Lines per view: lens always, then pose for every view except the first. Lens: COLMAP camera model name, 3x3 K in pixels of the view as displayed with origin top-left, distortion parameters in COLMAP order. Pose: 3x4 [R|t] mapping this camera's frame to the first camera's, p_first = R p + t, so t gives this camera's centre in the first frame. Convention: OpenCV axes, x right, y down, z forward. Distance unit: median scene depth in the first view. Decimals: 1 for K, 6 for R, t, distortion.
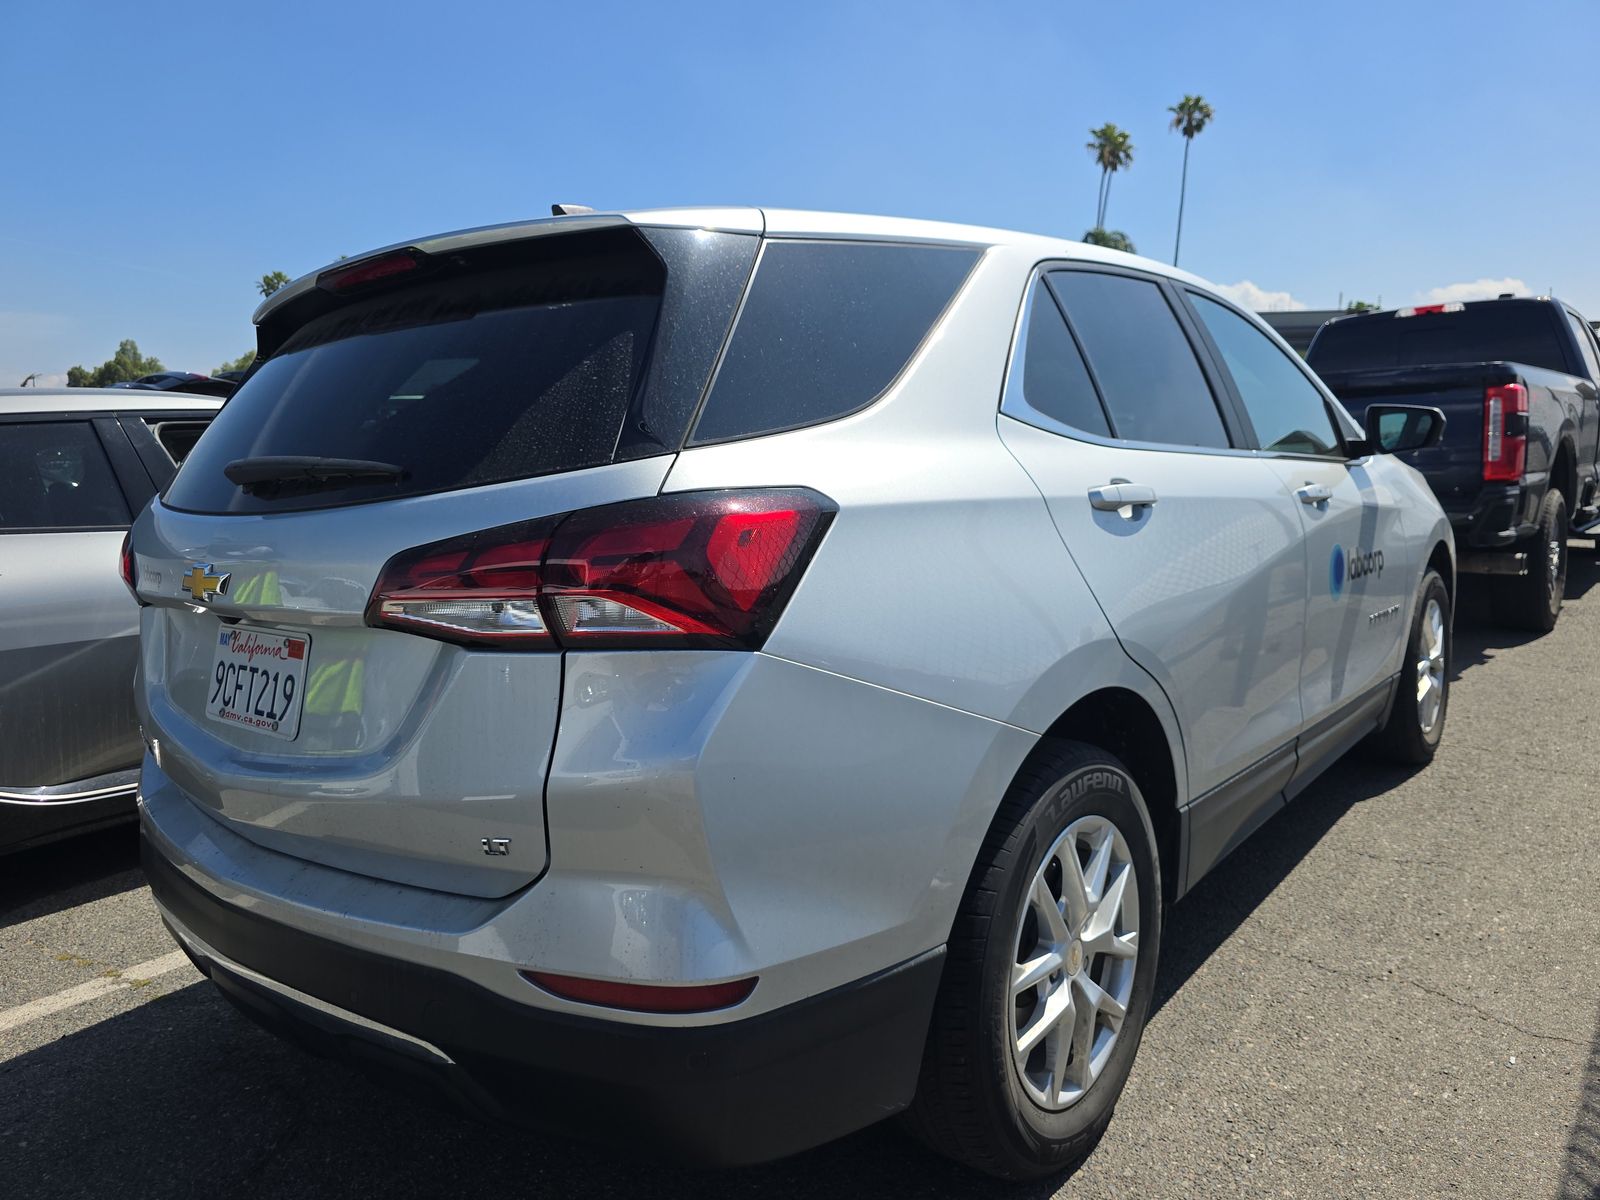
lens RADIAL K [[1135.9, 0, 800.0], [0, 1135.9, 600.0], [0, 0, 1]] dist [0.020980, -0.003982]
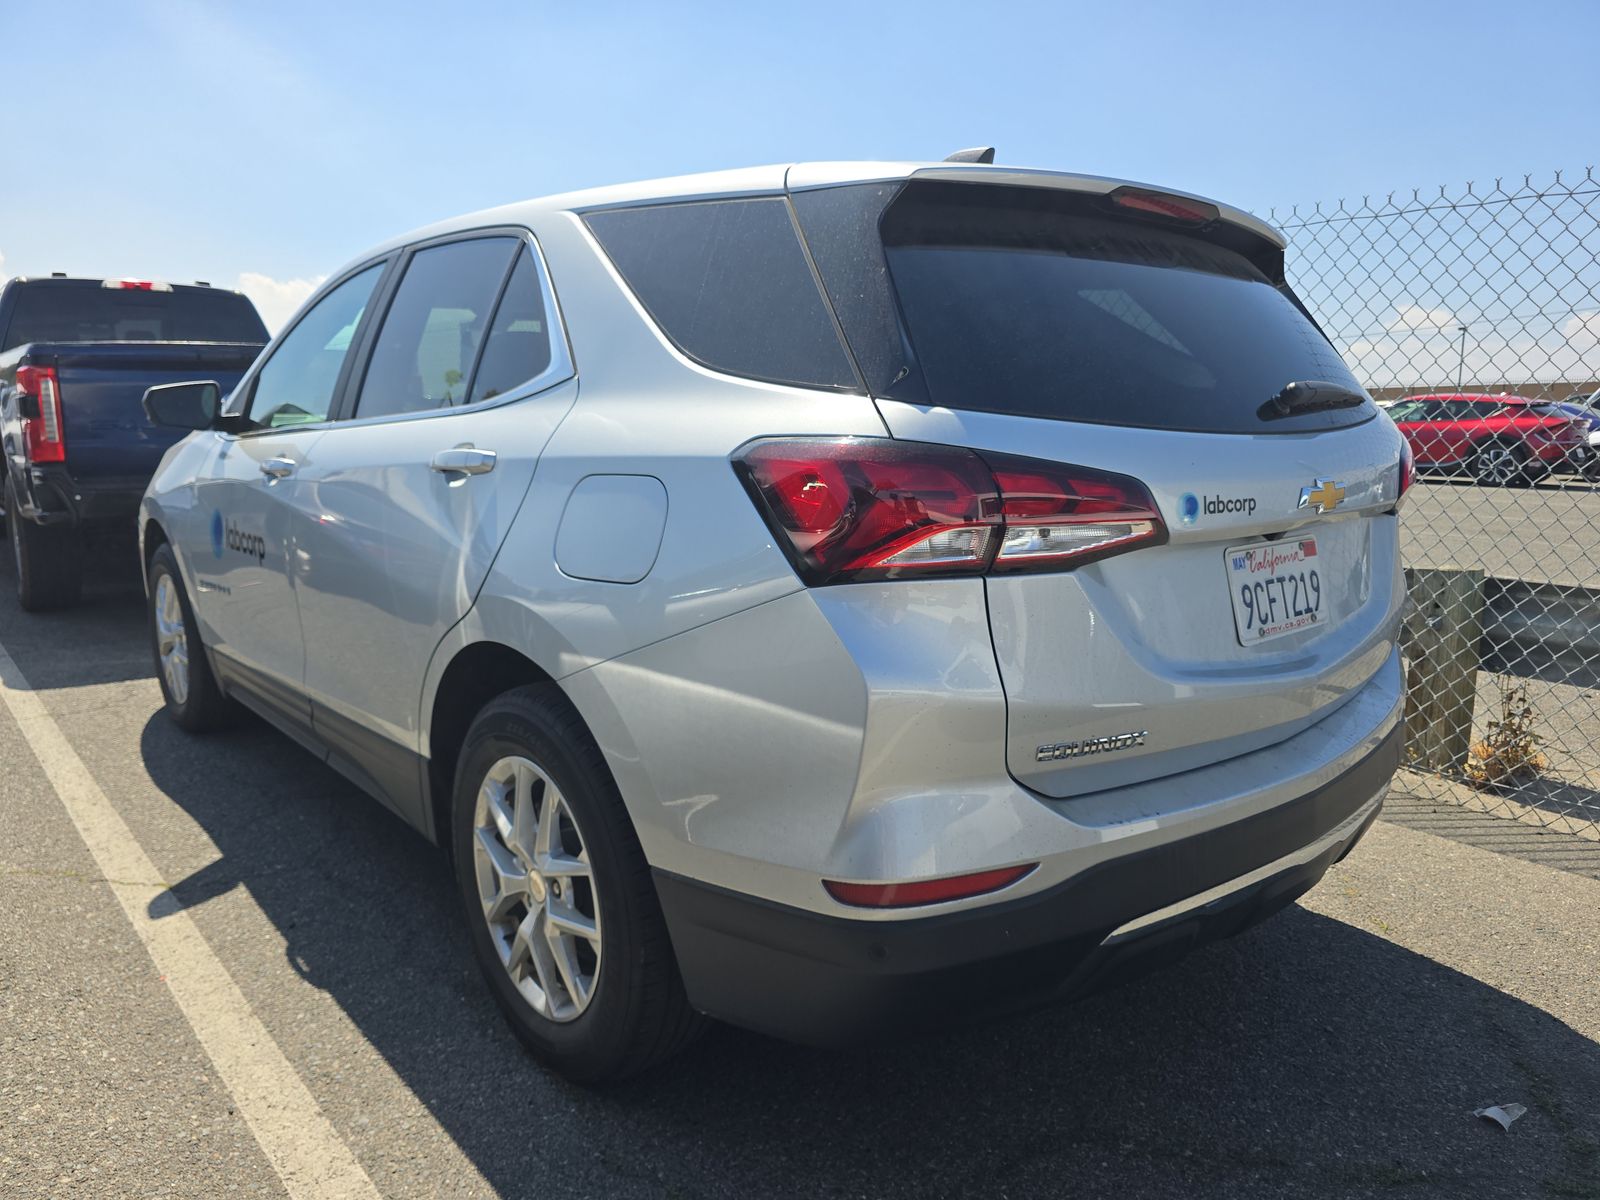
lens RADIAL K [[1135.9, 0, 800.0], [0, 1135.9, 600.0], [0, 0, 1]] dist [0.020980, -0.003982]
pose [[0.130731, -0.125049, 0.983500, -1.222339], [0.121094, 0.986600, 0.109347, -0.070128], [-0.983995, 0.104801, 0.144122, 0.992617]]
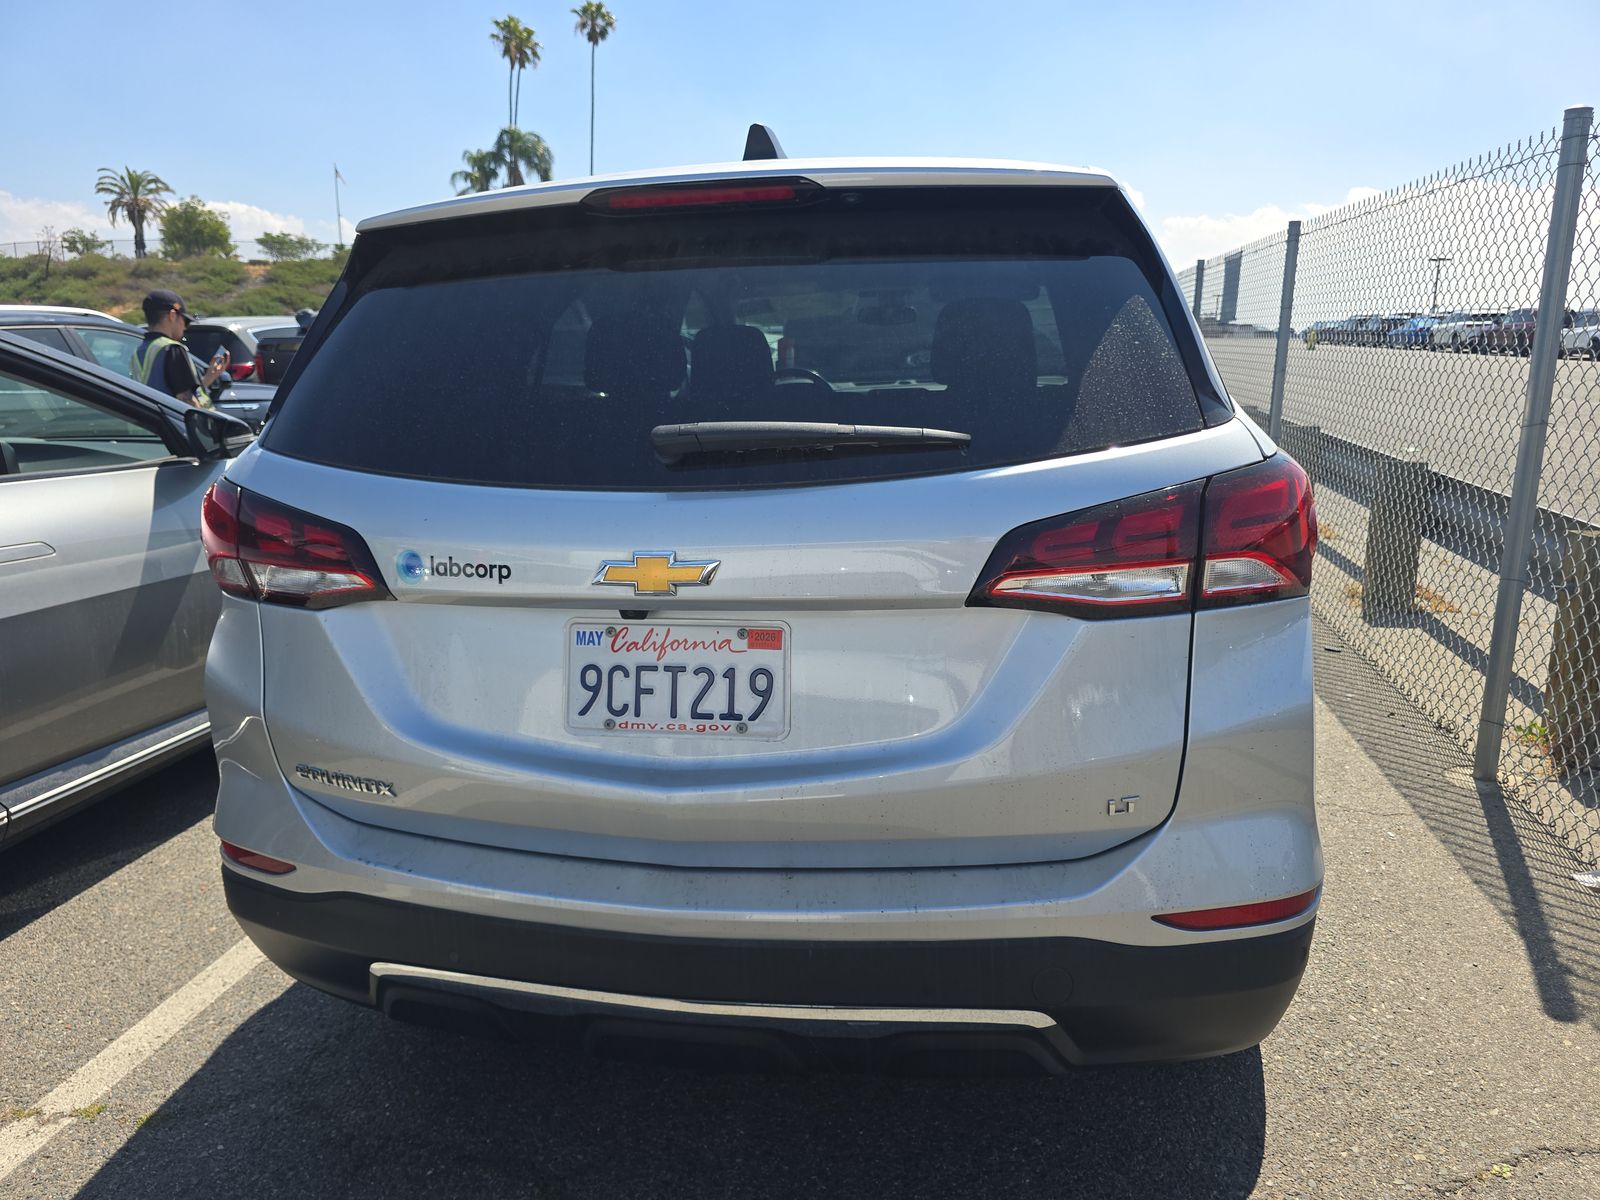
lens RADIAL K [[1135.9, 0, 800.0], [0, 1135.9, 600.0], [0, 0, 1]] dist [0.020980, -0.003982]
pose [[0.866035, -0.095784, 0.490722, -0.624144], [0.056001, 0.993885, 0.095165, -0.051187], [-0.496837, -0.054936, 0.866104, 0.164670]]
